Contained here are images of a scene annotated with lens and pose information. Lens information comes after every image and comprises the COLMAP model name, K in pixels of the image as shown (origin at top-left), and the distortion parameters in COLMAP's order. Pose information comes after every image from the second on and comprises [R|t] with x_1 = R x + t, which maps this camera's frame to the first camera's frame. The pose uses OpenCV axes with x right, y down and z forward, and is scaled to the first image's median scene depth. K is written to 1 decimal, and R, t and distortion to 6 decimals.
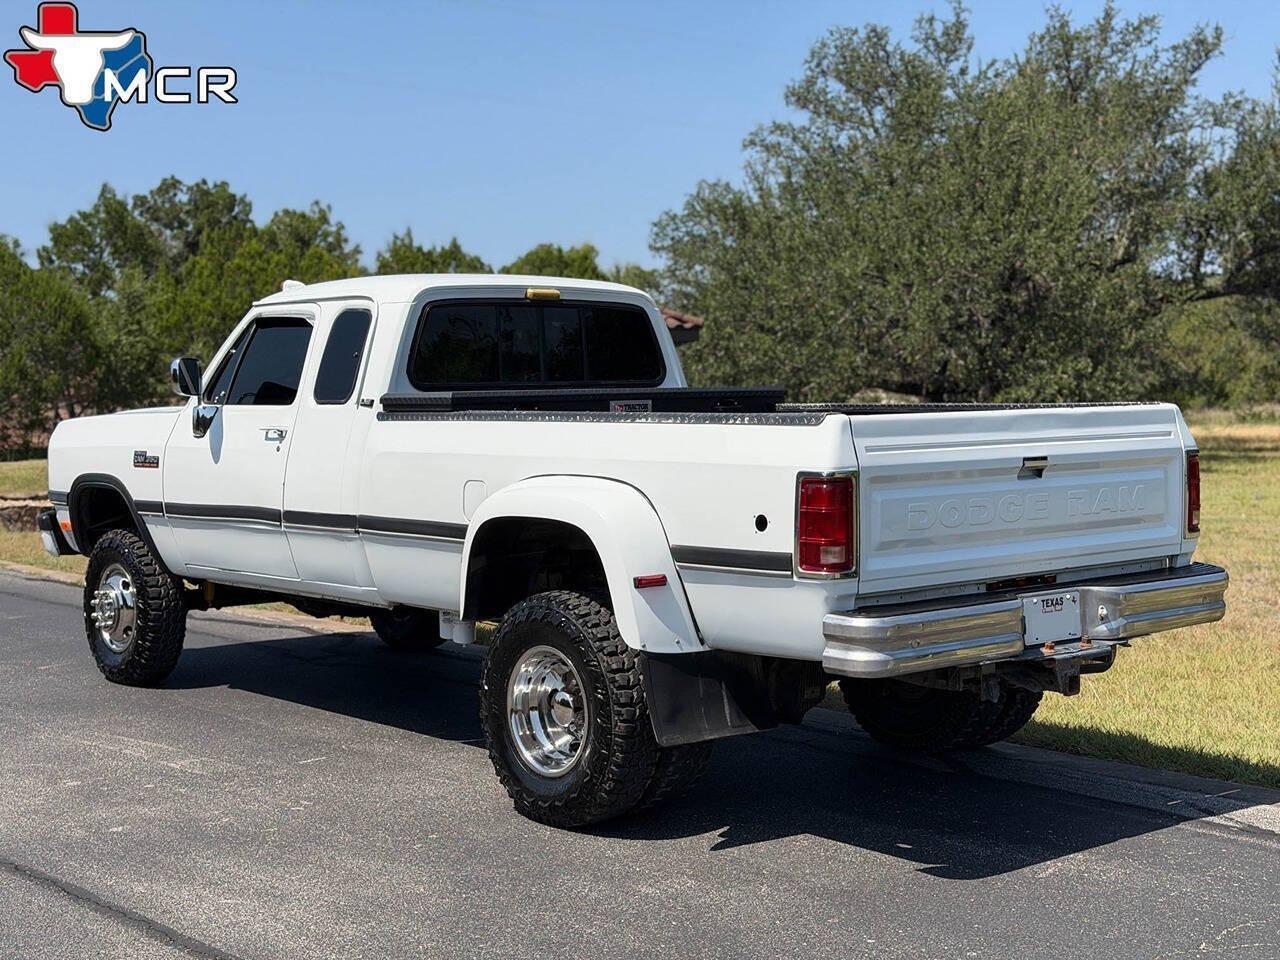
lens RADIAL K [[1762.7, 0, 640.0], [0, 1762.7, 480.0], [0, 0, 1]] dist [0.141671, -0.016887]
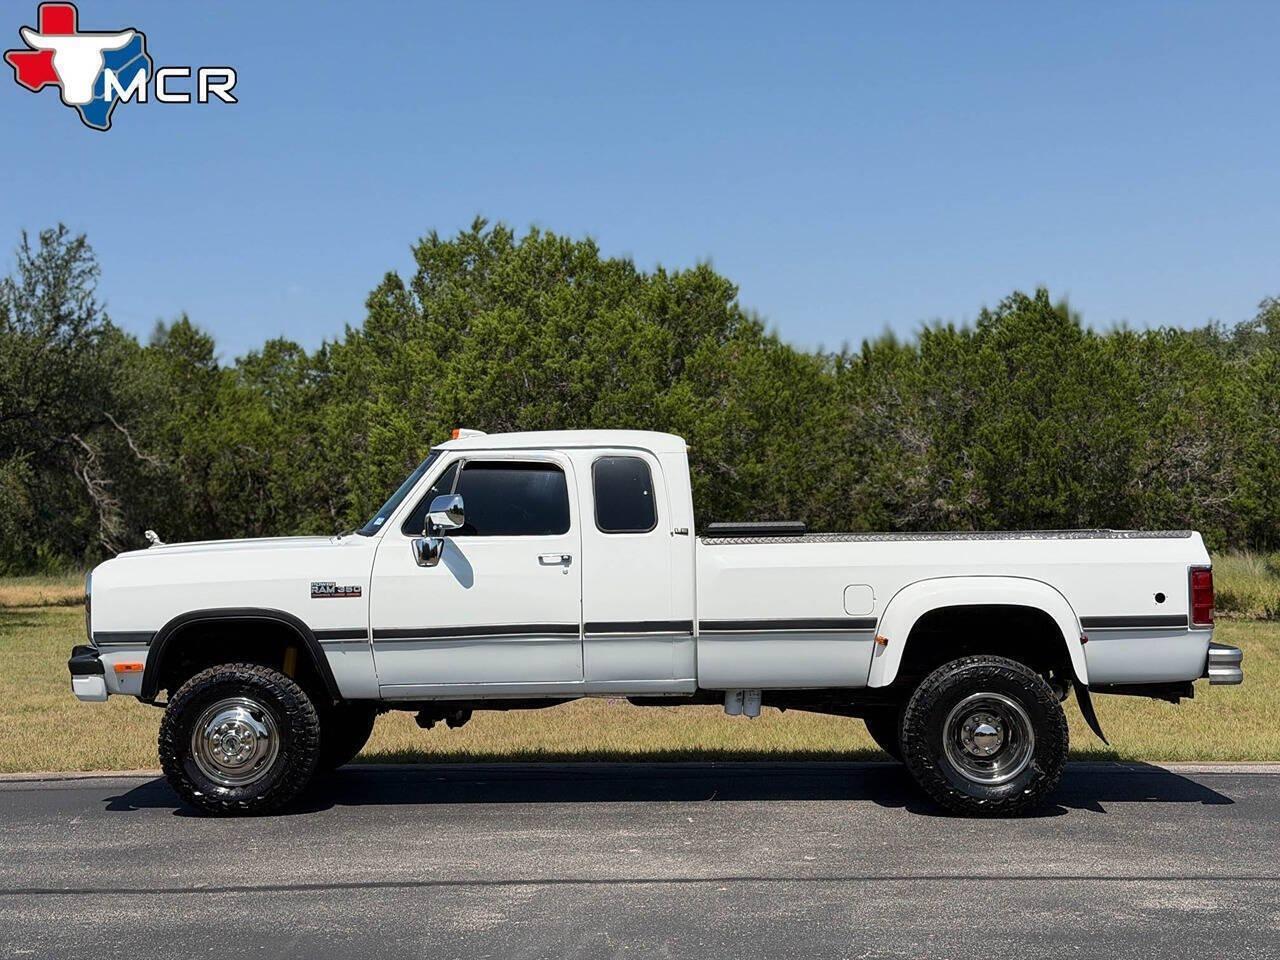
lens RADIAL K [[1762.7, 0, 640.0], [0, 1762.7, 480.0], [0, 0, 1]] dist [0.141671, -0.016887]
pose [[0.667800, 0.009422, 0.744281, -1.056897], [0.046922, 0.997398, -0.054727, -0.011996], [-0.742861, 0.071470, 0.665620, 0.171697]]
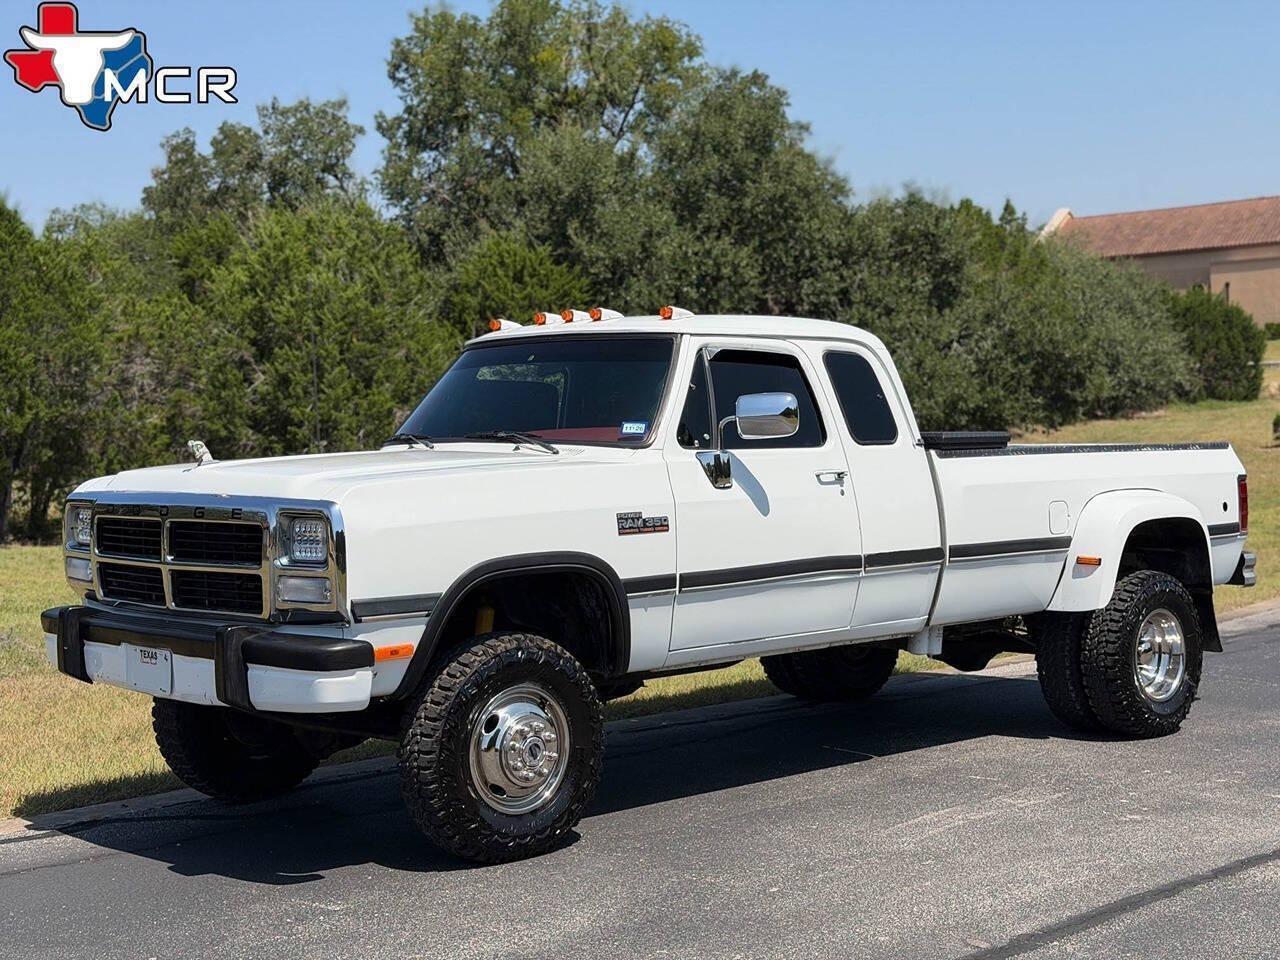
lens RADIAL K [[1762.7, 0, 640.0], [0, 1762.7, 480.0], [0, 0, 1]] dist [0.141671, -0.016887]
pose [[-0.041047, -0.024833, 0.998849, -1.154033], [0.055954, 0.998065, 0.027113, -0.056439], [-0.997589, 0.057003, -0.039578, 1.151318]]
